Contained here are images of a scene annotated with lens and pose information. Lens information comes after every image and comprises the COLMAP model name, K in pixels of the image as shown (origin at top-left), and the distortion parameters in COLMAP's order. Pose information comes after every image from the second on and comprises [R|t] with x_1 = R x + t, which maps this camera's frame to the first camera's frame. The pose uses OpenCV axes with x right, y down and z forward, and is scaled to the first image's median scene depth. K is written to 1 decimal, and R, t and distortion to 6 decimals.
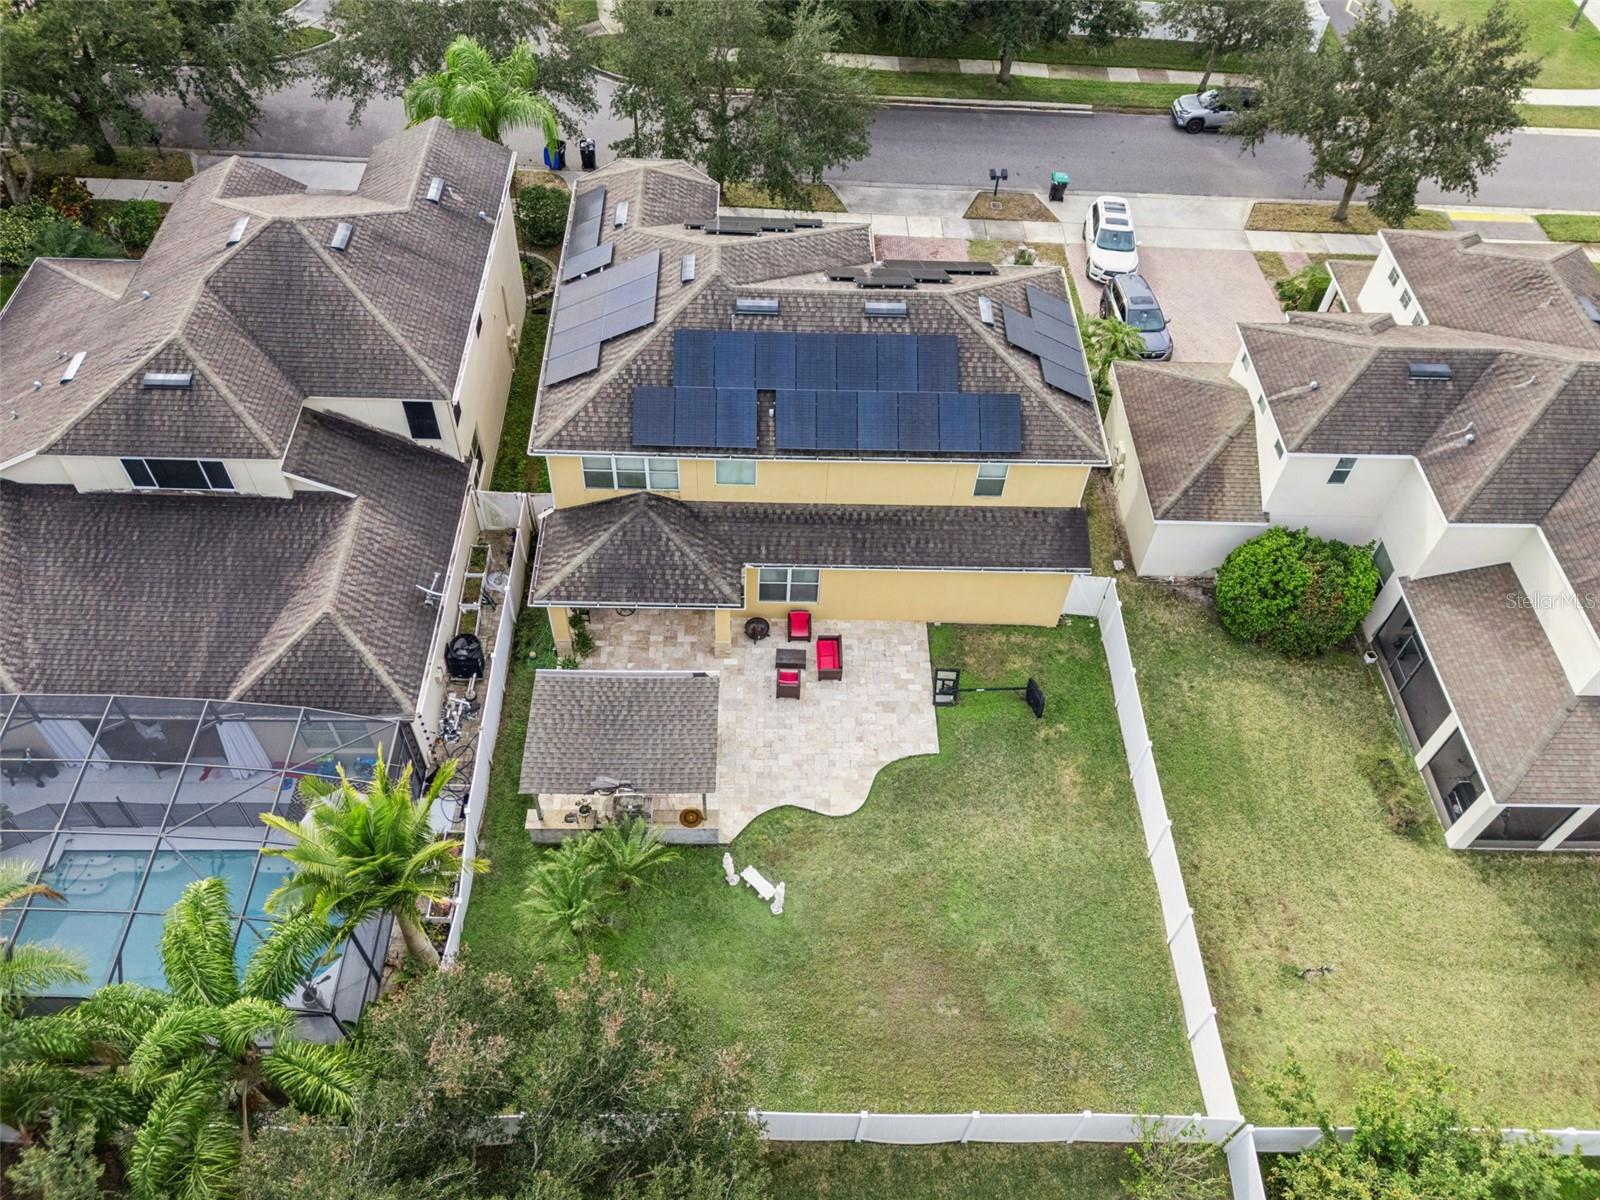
lens RADIAL K [[1193.2, 0, 800.0], [0, 1193.2, 600.0], [0, 0, 1]] dist [0.082891, -0.091810]
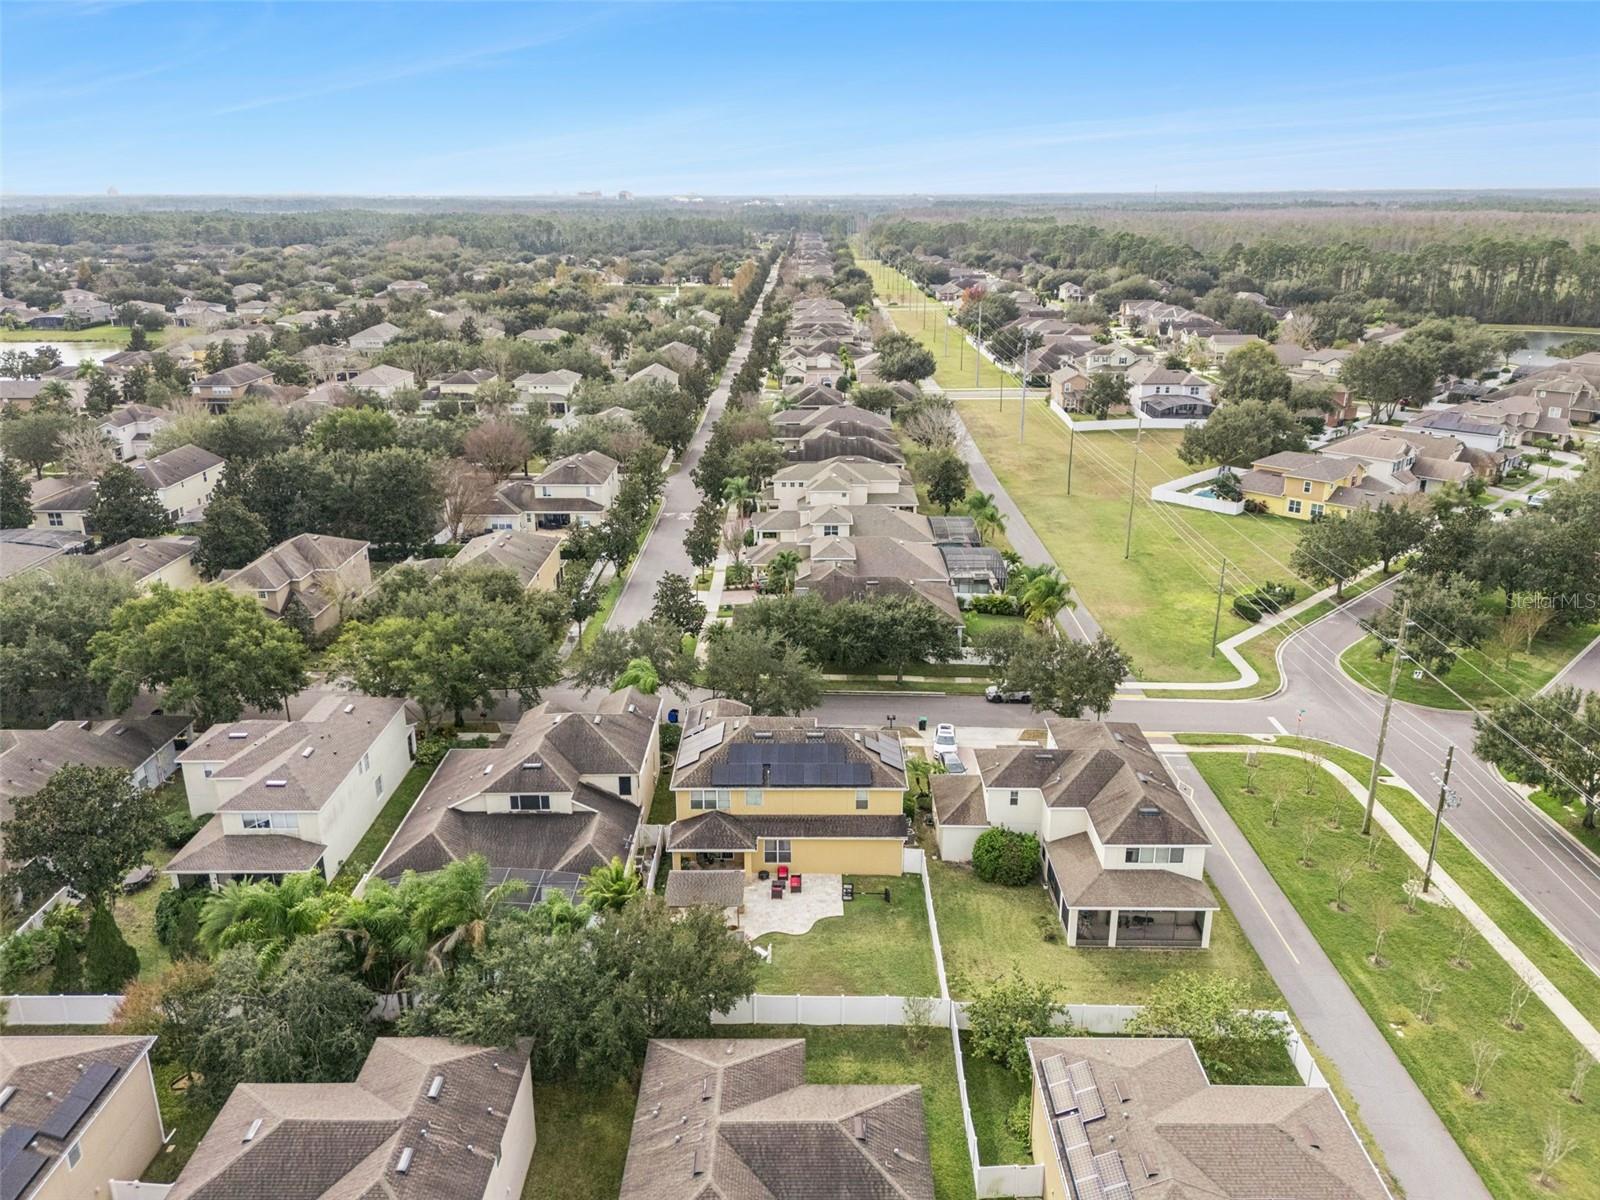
lens RADIAL K [[1166.0, 0, 800.5], [0, 1166.0, 597.3], [0, 0, 1]] dist [0.082687, -0.096234]
pose [[0.998908, -0.034400, -0.031614, 0.124048], [0.012378, 0.847334, -0.530916, 0.778483], [0.045051, 0.529945, 0.846835, -1.167745]]
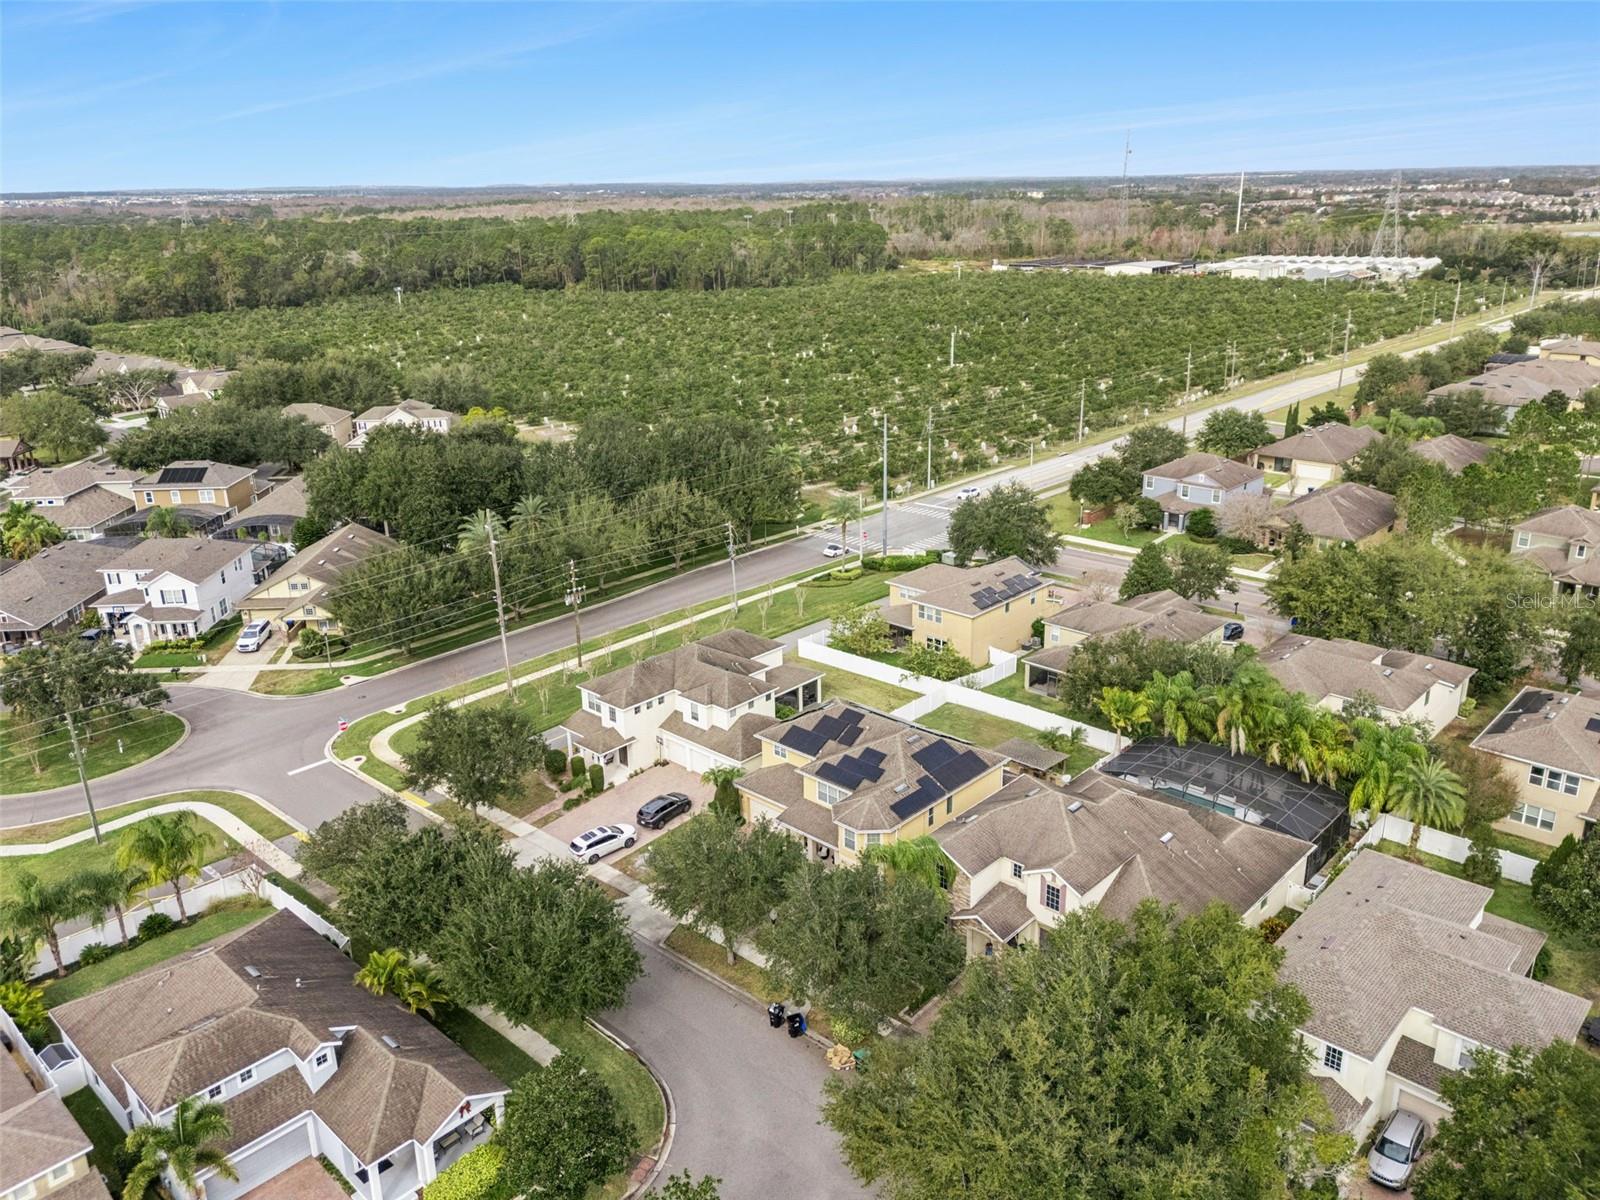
lens RADIAL K [[1193.2, 0, 800.0], [0, 1193.2, 600.0], [0, 0, 1]] dist [0.082891, -0.091810]
pose [[-0.723674, -0.251975, 0.642499, -1.375129], [0.529080, 0.395213, 0.750920, -2.272769], [-0.443137, 0.883355, -0.152691, 1.228319]]
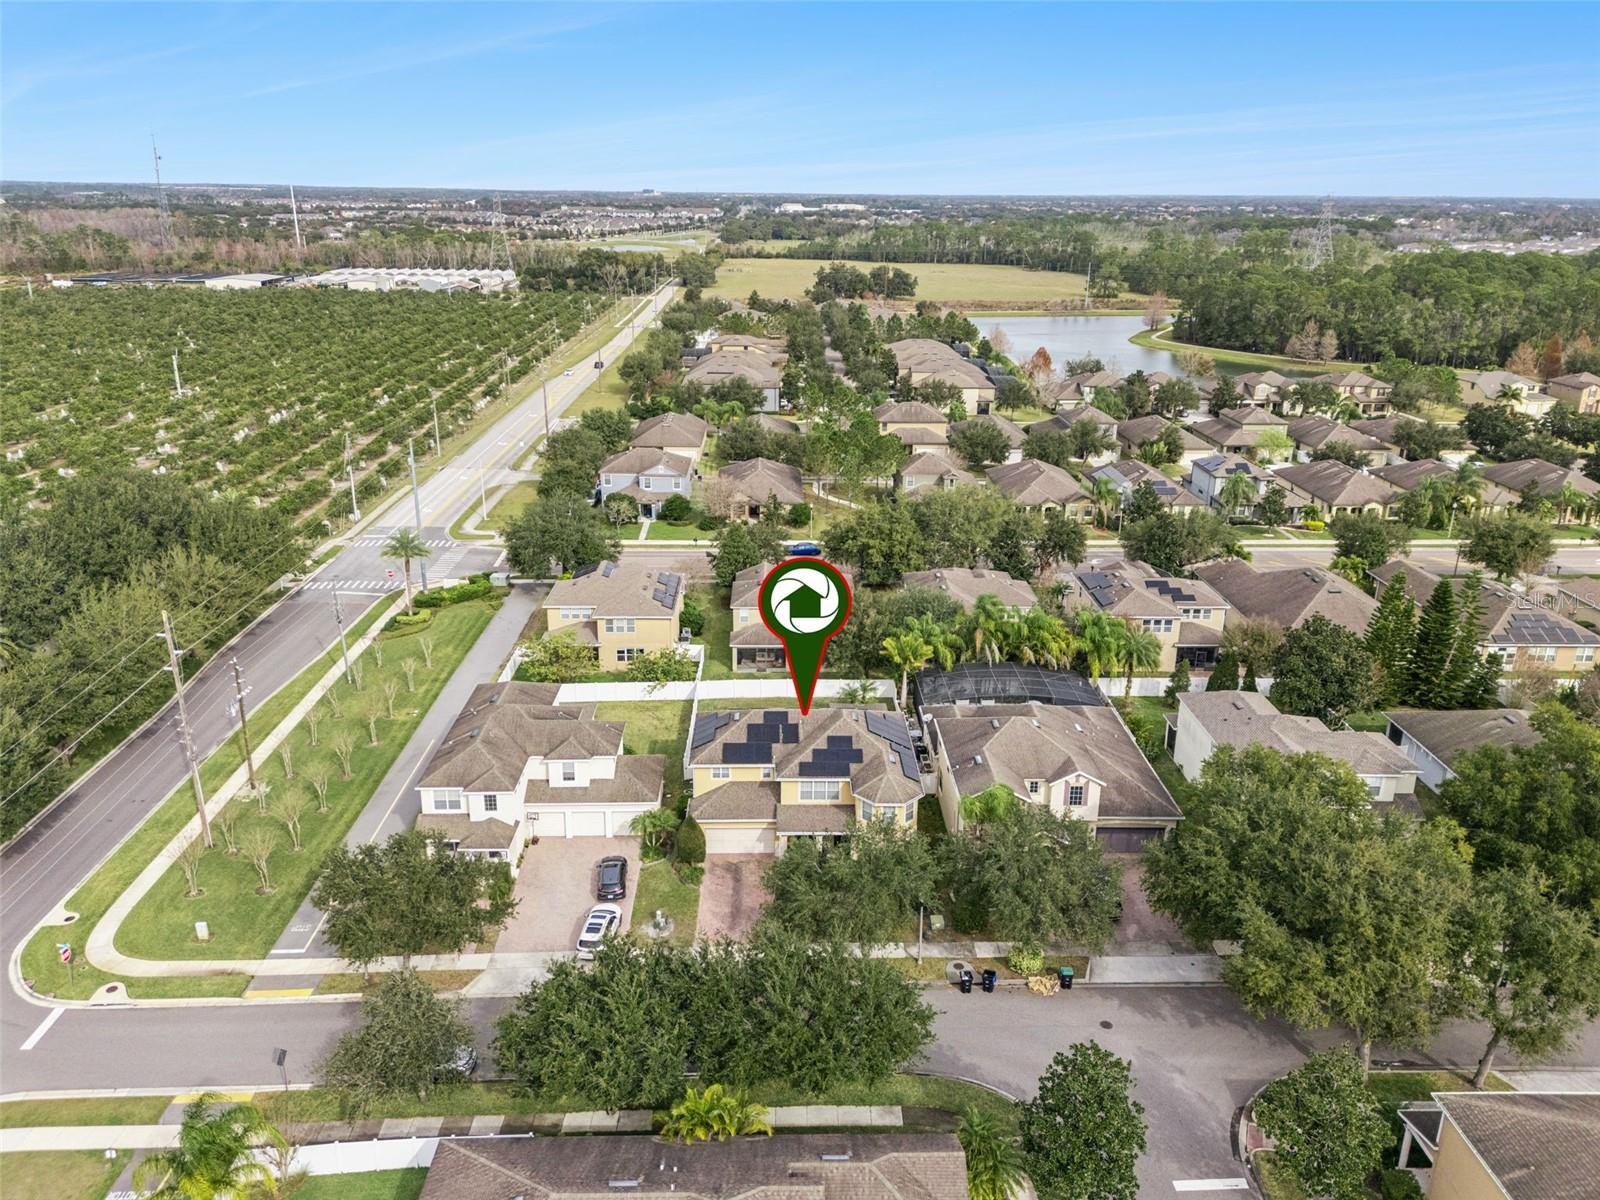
lens RADIAL K [[1166.0, 0, 800.5], [0, 1166.0, 597.3], [0, 0, 1]] dist [0.082687, -0.096234]
pose [[-0.998681, -0.045671, -0.023469, 0.089914], [-0.037701, 0.341881, 0.938987, -2.673499], [-0.034861, 0.938633, -0.343152, 1.623806]]
